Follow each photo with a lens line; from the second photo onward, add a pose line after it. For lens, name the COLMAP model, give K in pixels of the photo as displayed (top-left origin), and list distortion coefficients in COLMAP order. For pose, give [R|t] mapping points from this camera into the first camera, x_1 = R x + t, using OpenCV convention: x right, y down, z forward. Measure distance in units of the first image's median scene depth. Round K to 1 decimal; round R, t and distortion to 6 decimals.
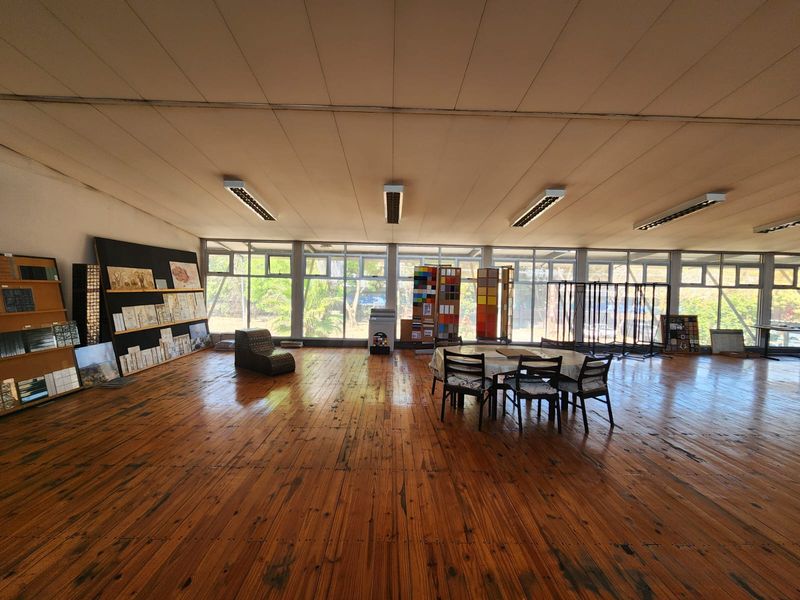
lens RADIAL K [[327.2, 0, 397.8], [0, 327.2, 294.2], [0, 0, 1]] dist [-0.003548, 0.000743]
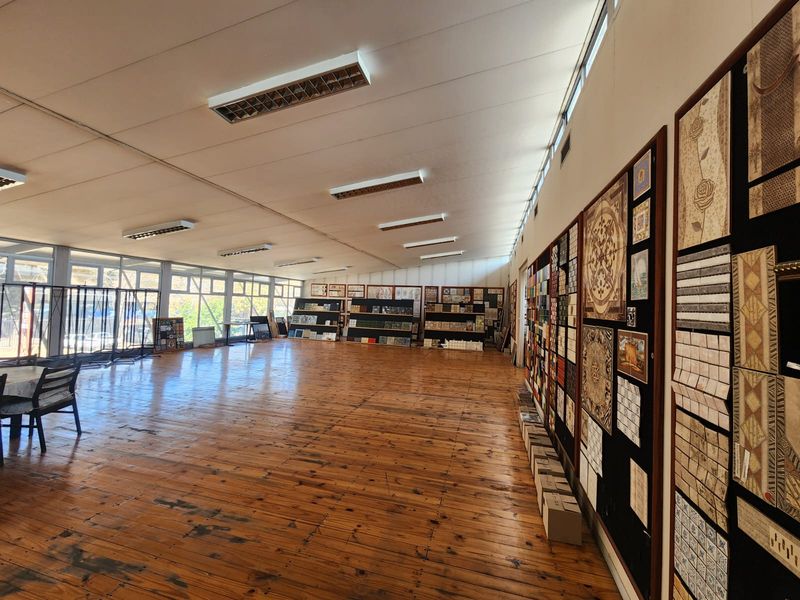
lens RADIAL K [[327.2, 0, 397.8], [0, 327.2, 296.1], [0, 0, 1]] dist [-0.003548, 0.000743]
pose [[0.280341, 0.012944, 0.959813, -0.011666], [-0.006112, 0.999913, -0.011700, -0.003456], [-0.959881, -0.002586, 0.280396, -0.092096]]
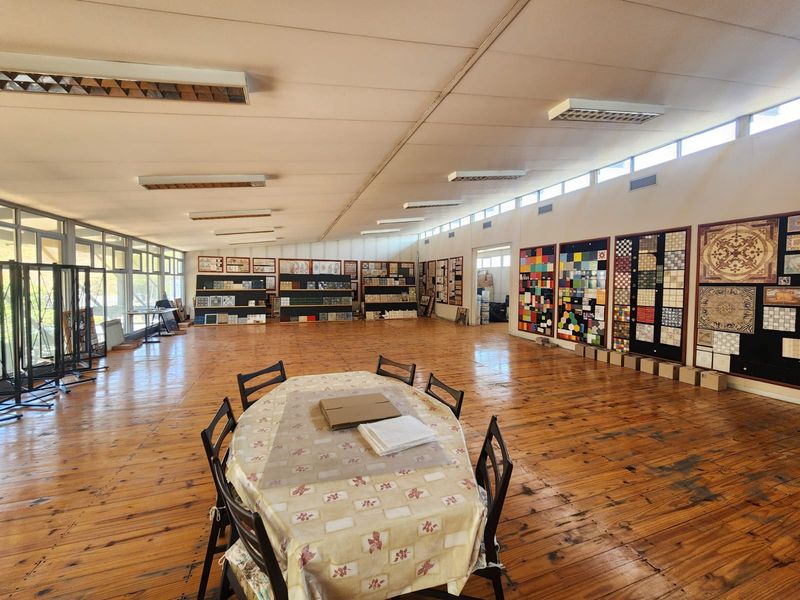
lens RADIAL K [[327.2, 0, 401.5], [0, 327.2, 296.2], [0, 0, 1]] dist [-0.003548, 0.000743]
pose [[-0.321804, -0.066030, 0.944501, -0.057578], [0.010114, 0.997269, 0.073165, -0.012755], [-0.946752, 0.033097, -0.320257, 0.562352]]
